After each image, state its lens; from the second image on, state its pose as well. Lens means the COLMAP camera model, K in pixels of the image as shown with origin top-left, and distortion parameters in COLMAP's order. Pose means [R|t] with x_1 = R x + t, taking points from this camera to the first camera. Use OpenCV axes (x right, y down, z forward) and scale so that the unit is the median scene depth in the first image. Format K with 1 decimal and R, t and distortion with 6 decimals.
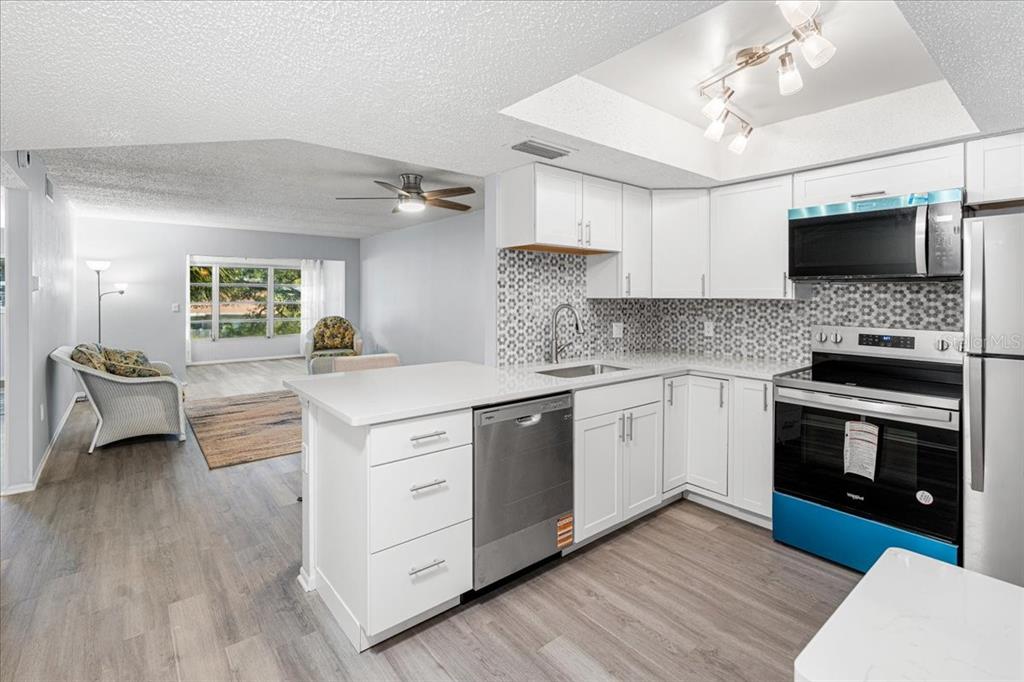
lens RADIAL K [[476.6, 0, 510.0], [0, 476.6, 296.5], [0, 0, 1]] dist [-0.006052, 0.002206]
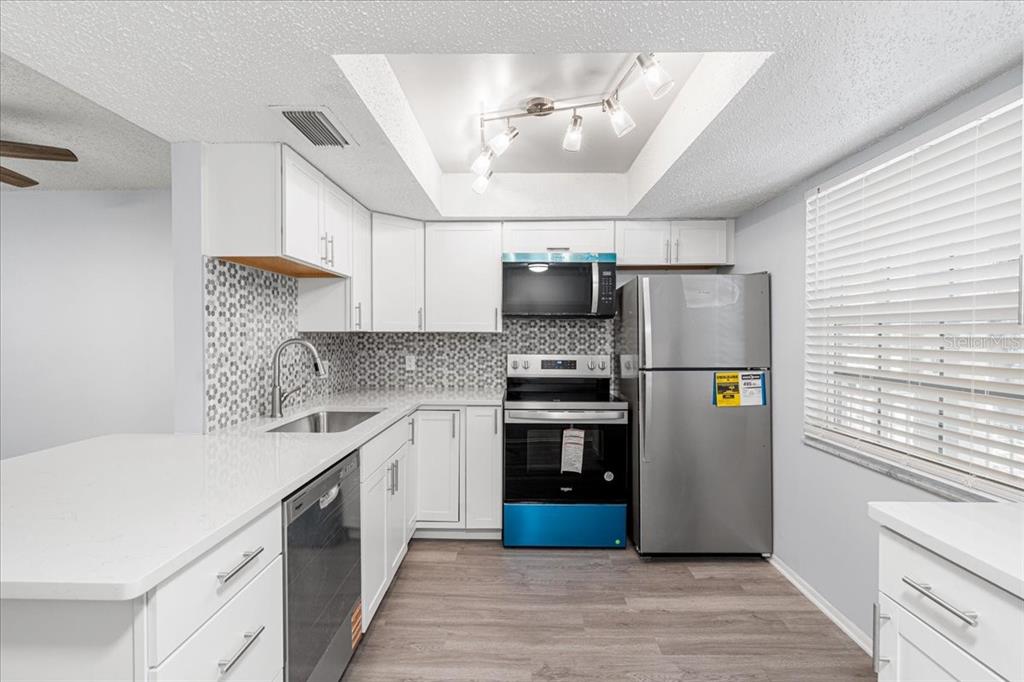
lens RADIAL K [[476.6, 0, 512.3], [0, 476.6, 340.6], [0, 0, 1]] dist [-0.006052, 0.002206]
pose [[0.648878, -0.013356, 0.760776, -0.249408], [0.000592, 0.999854, 0.017049, 0.005903], [-0.760893, -0.010613, 0.648791, 0.235010]]
